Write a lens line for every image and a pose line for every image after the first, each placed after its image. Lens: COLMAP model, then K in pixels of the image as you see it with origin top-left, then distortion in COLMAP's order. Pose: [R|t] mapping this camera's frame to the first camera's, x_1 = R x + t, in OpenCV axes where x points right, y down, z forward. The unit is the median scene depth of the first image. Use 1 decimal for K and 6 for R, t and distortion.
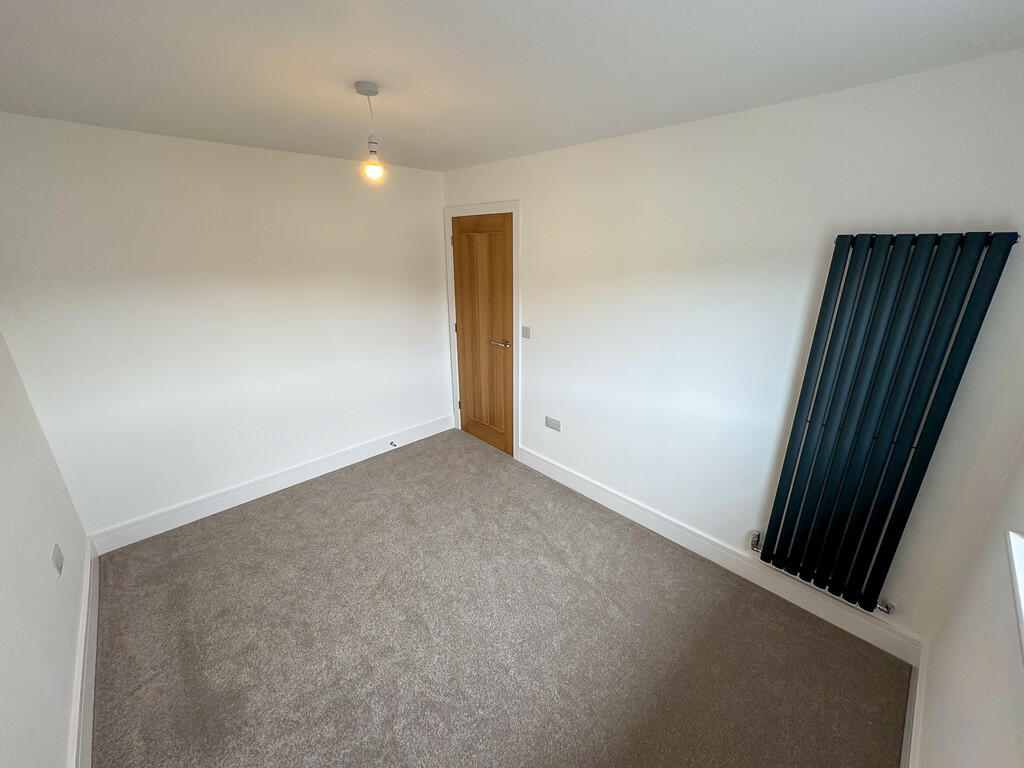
lens RADIAL K [[409.6, 0, 509.6], [0, 409.6, 380.6], [0, 0, 1]] dist [-0.033706, 0.012241]
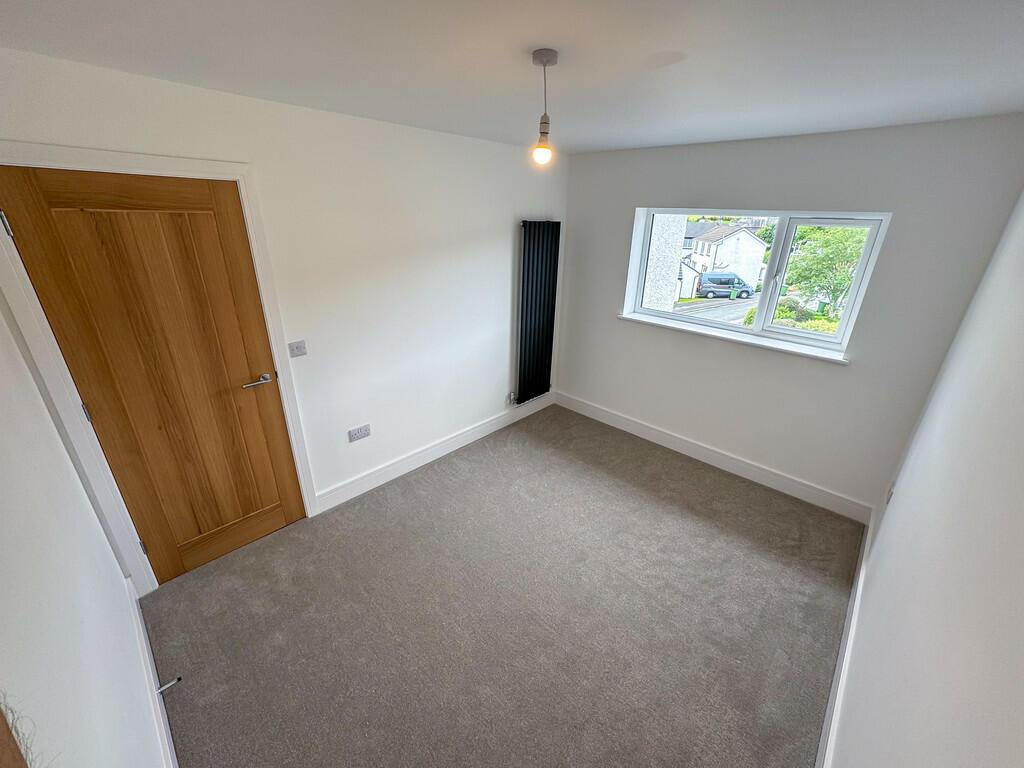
lens RADIAL K [[409.6, 0, 509.6], [0, 409.6, 380.6], [0, 0, 1]] dist [-0.033706, 0.012241]
pose [[-0.047061, -0.375045, 0.925811, -0.628261], [0.298290, 0.879272, 0.371354, -0.207468], [-0.953314, 0.293637, 0.070493, 0.544256]]
